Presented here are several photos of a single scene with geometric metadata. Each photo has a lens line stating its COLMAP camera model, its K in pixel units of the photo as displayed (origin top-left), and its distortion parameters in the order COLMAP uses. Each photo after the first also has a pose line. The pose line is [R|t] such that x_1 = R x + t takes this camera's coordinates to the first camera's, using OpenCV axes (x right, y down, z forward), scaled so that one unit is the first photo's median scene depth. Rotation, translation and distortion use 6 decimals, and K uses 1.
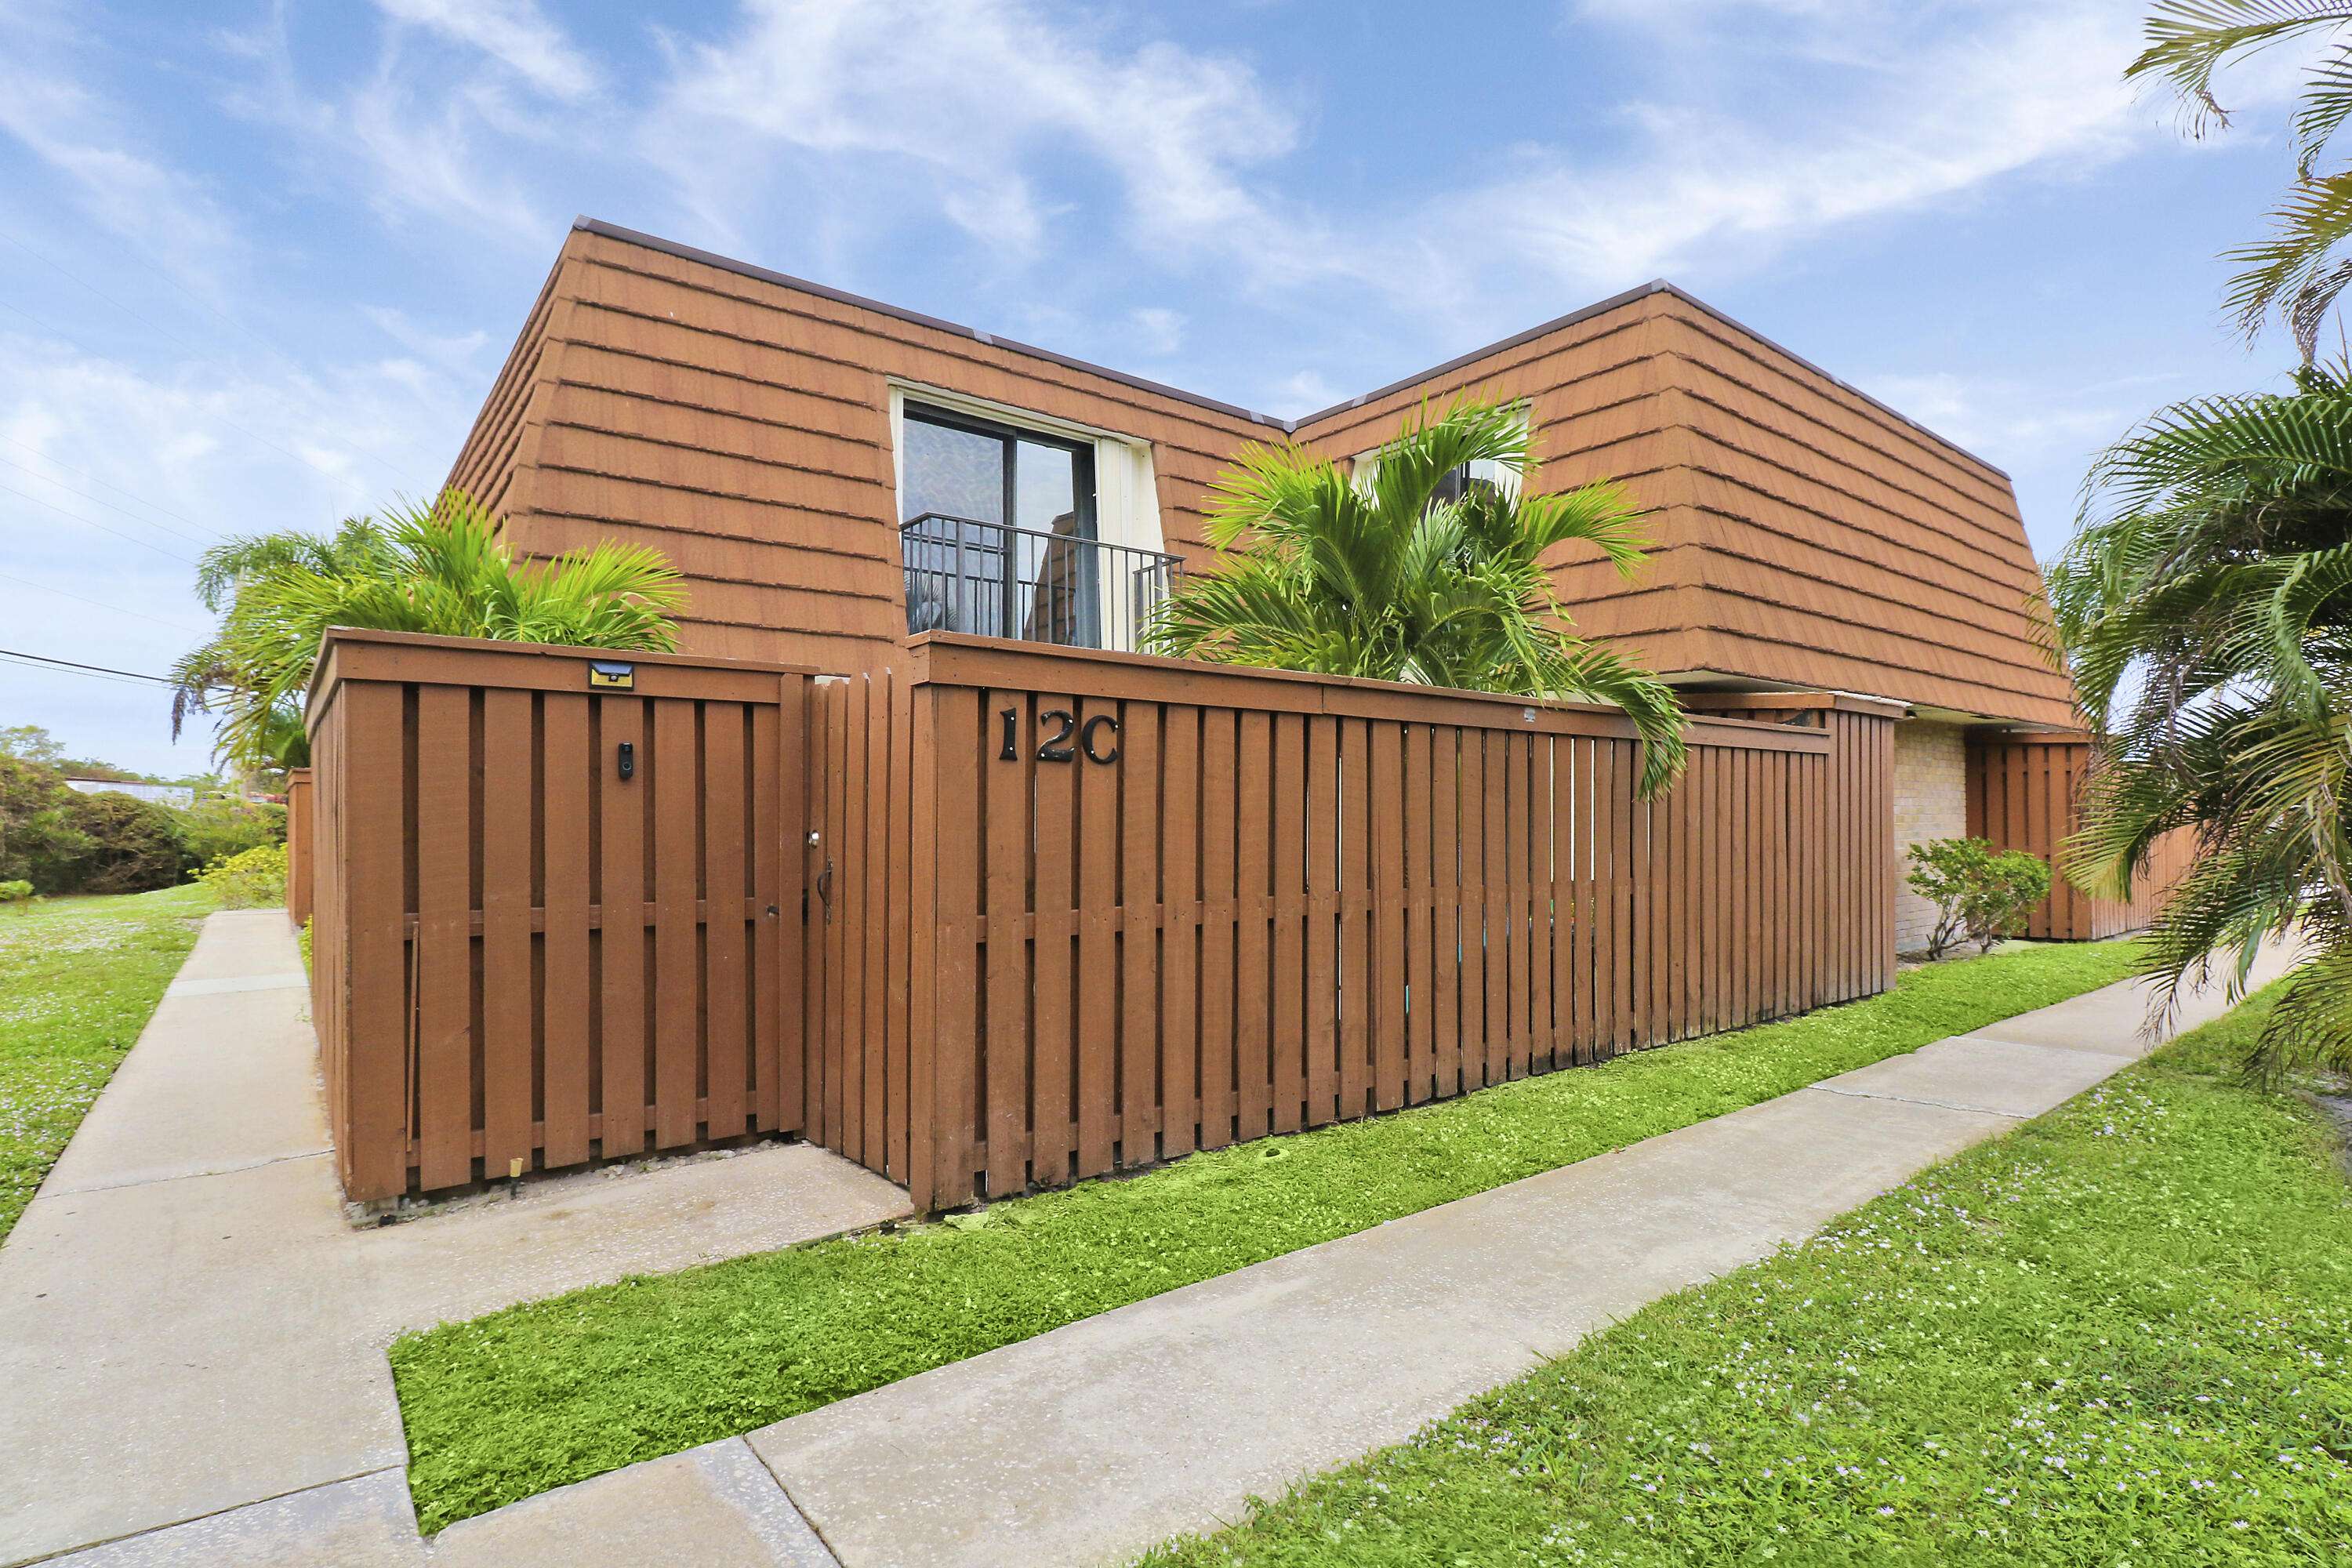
lens RADIAL K [[1136.9, 0, 1160.1], [0, 1136.9, 796.7], [0, 0, 1]] dist [0.000039, -0.001664]
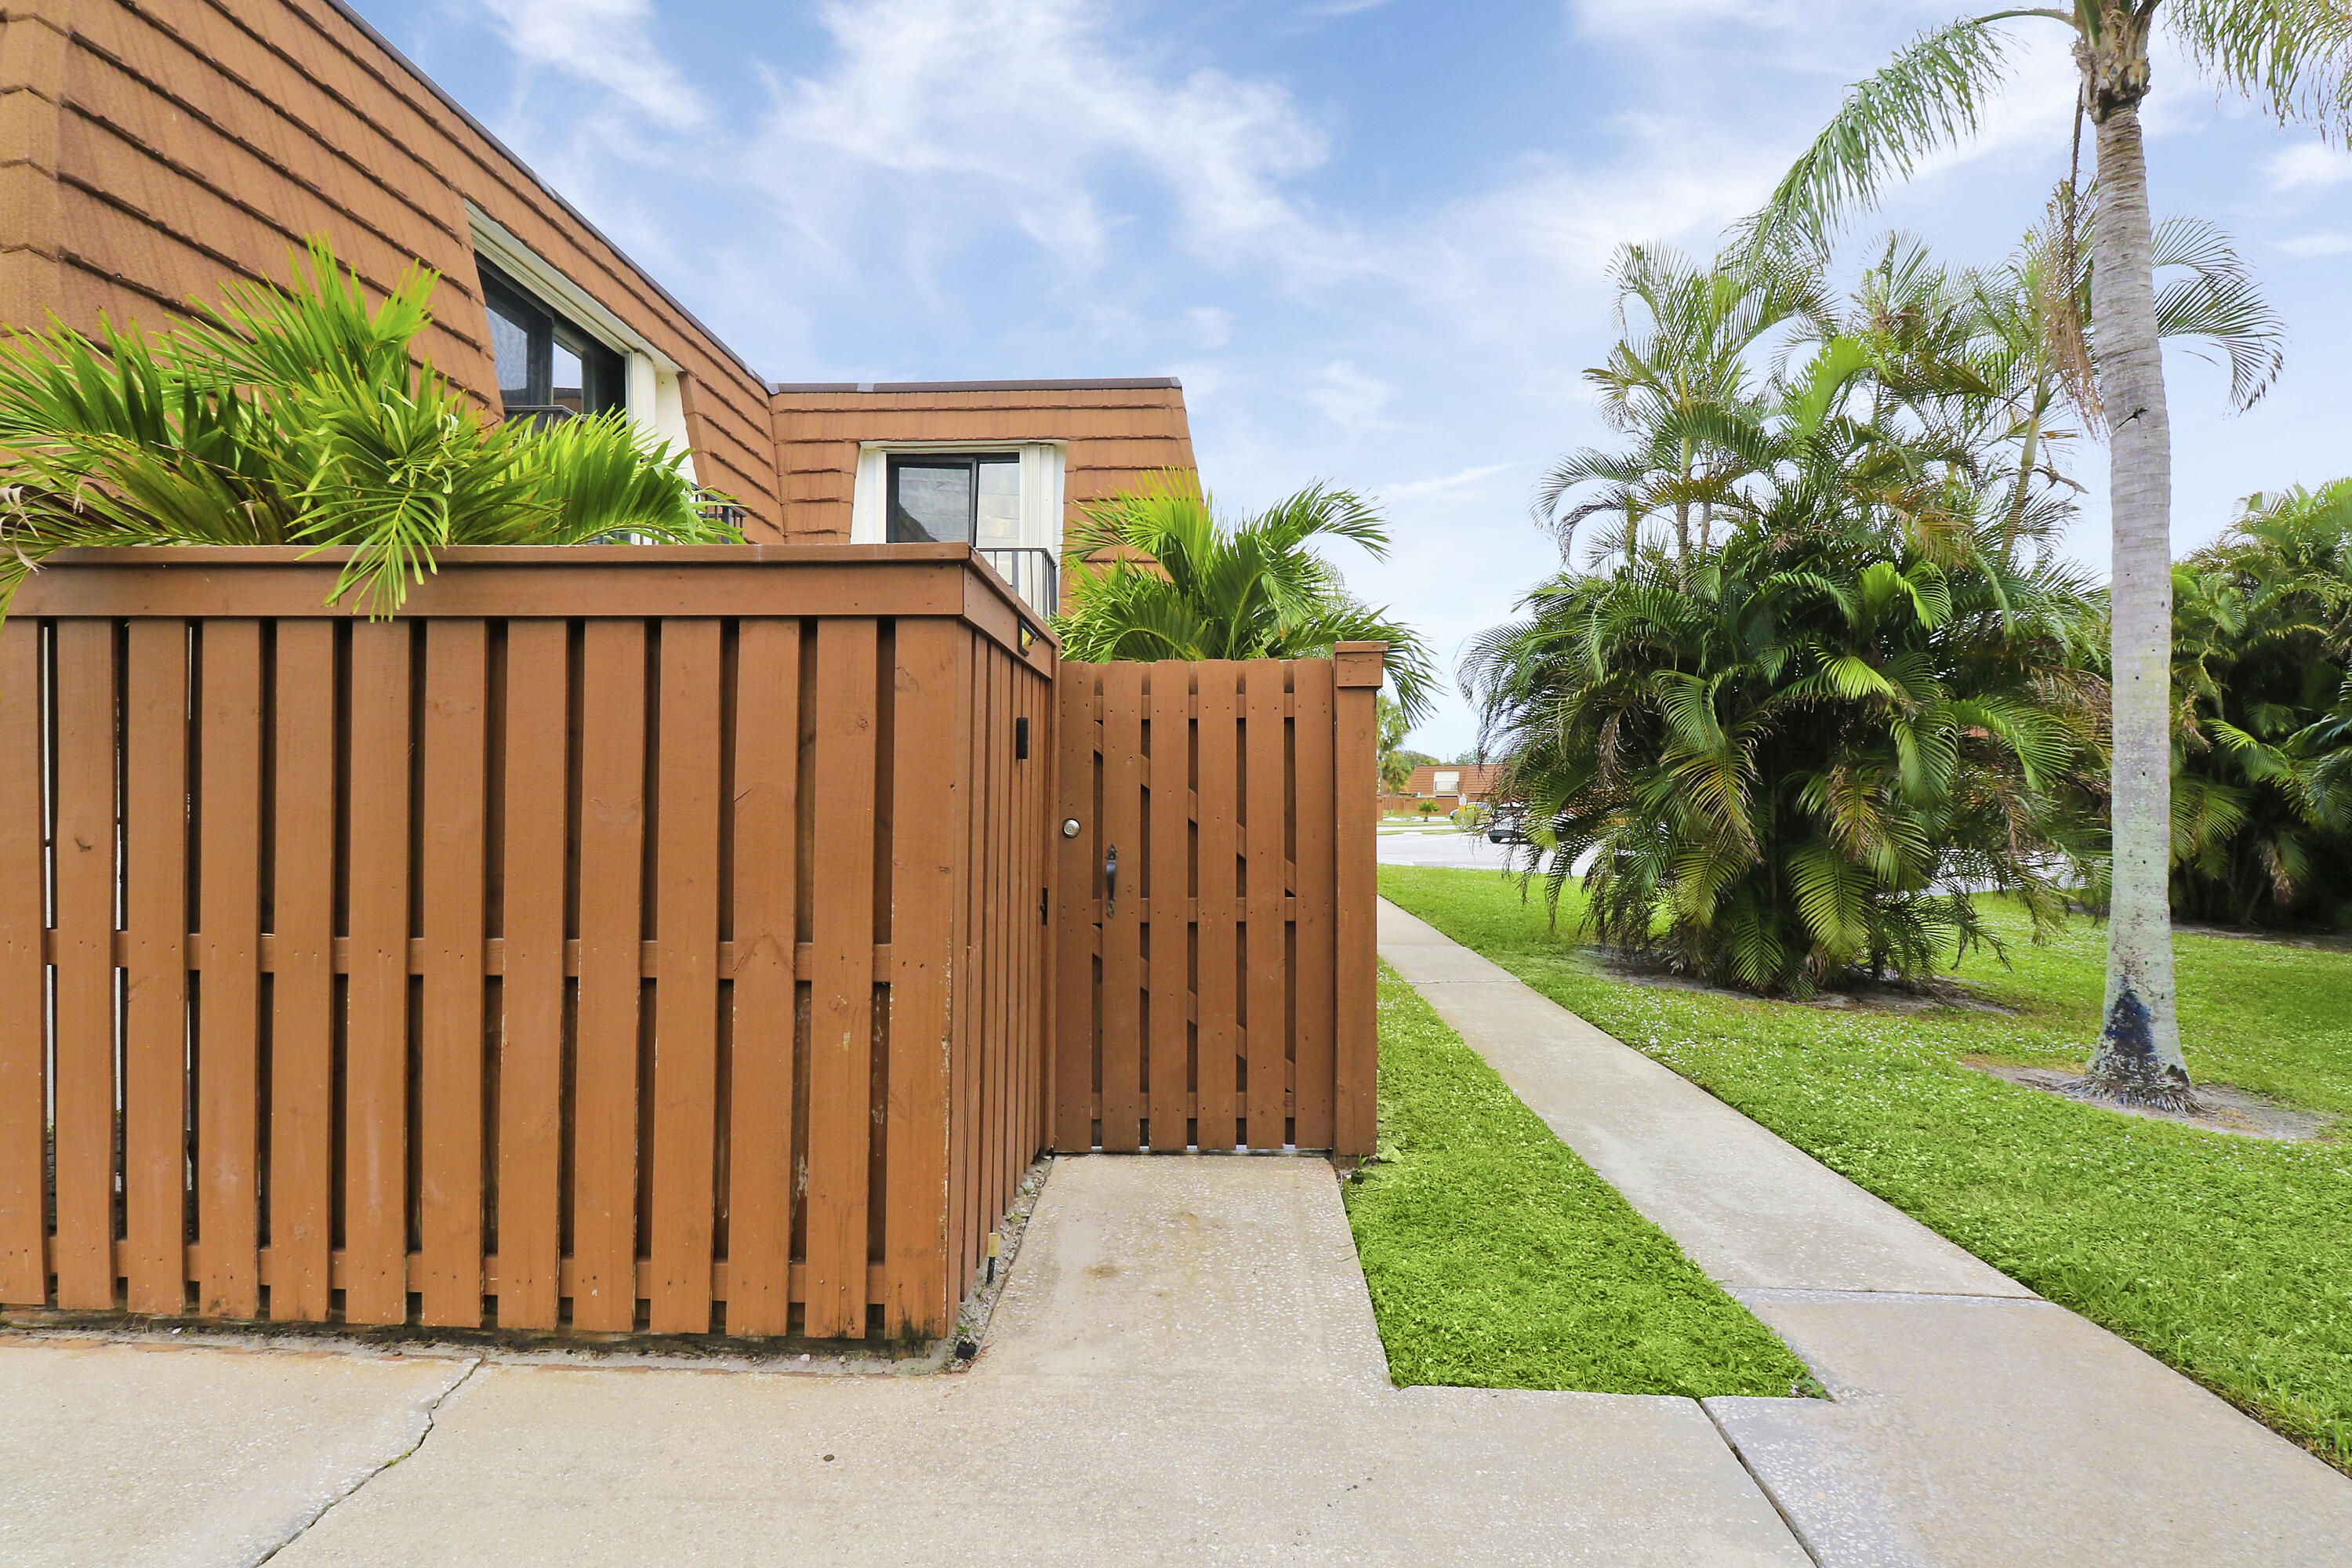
lens RADIAL K [[1116.2, 0, 1168.1], [0, 1116.2, 768.7], [0, 0, 1]] dist [0.020402, -0.011496]
pose [[0.656220, 0.020861, 0.754281, -0.550476], [-0.014669, 0.999782, -0.014889, 0.002130], [-0.754427, -0.001294, 0.656383, 0.201371]]
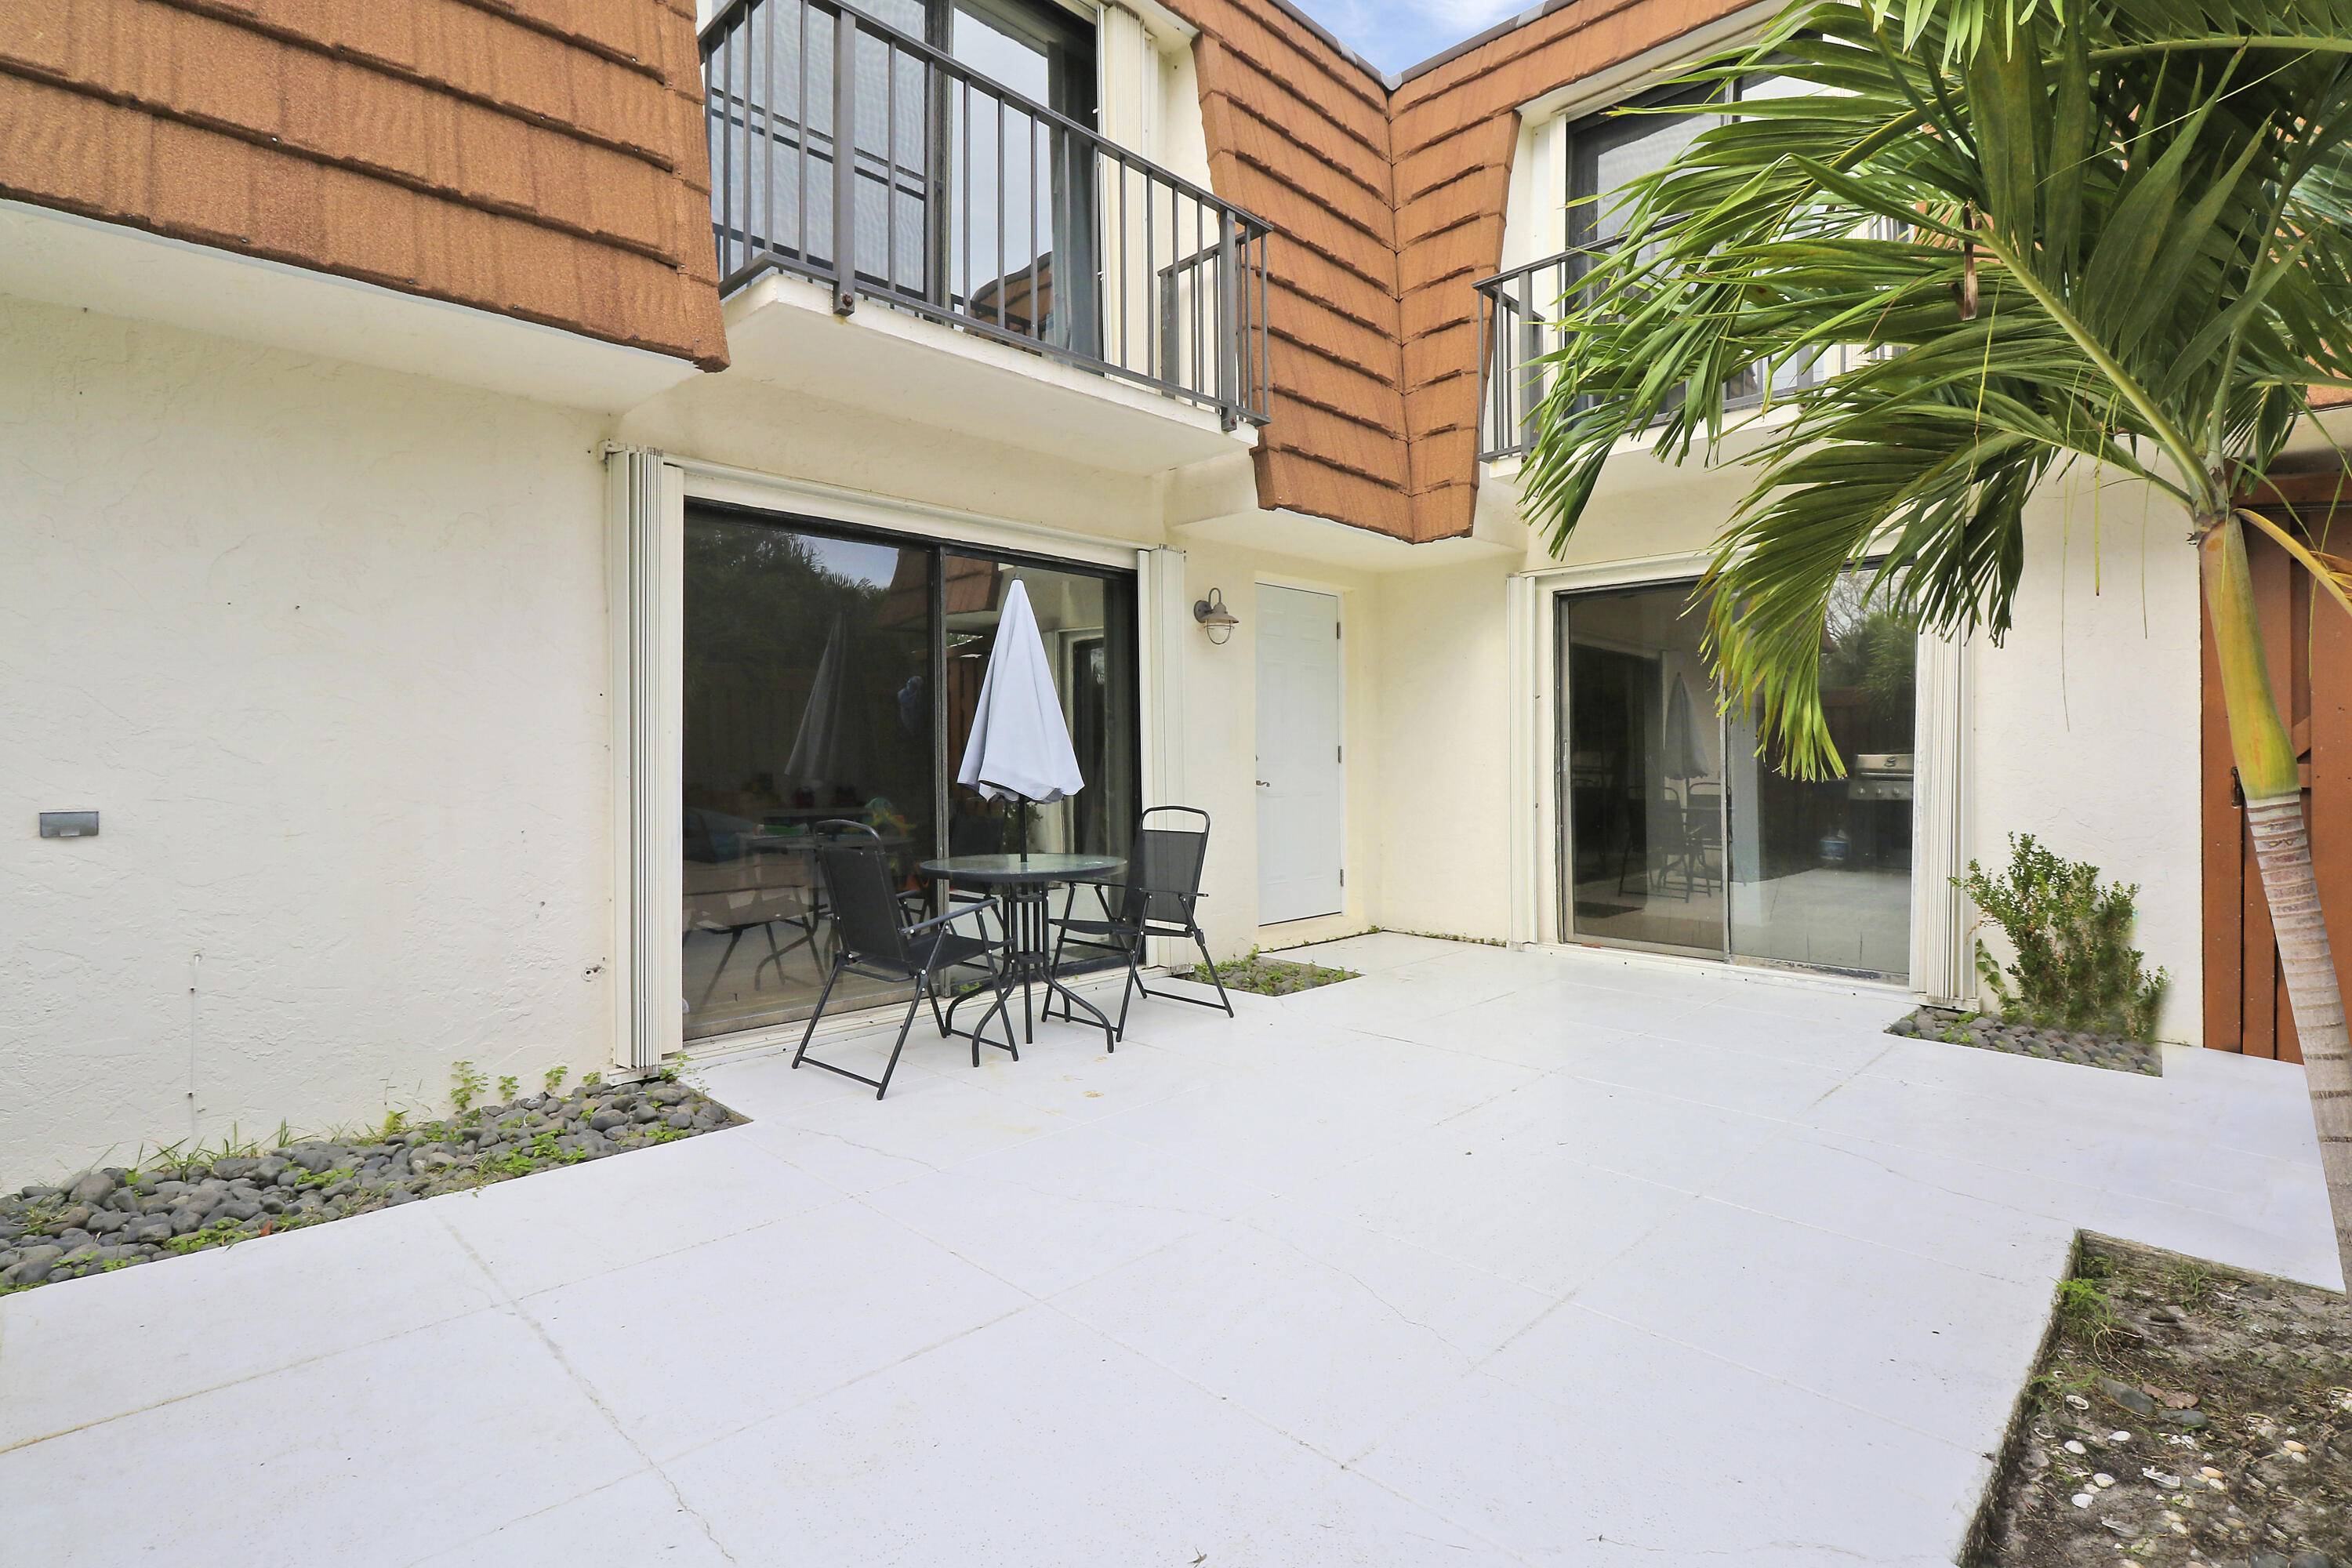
lens RADIAL K [[1116.2, 0, 1199.7], [0, 1116.2, 748.9], [0, 0, 1]] dist [0.020402, -0.011496]
pose [[0.988795, -0.001416, 0.149271, -0.117835], [-0.001782, 0.999772, 0.021292, 0.034233], [-0.149267, -0.021320, 0.988567, 0.609292]]
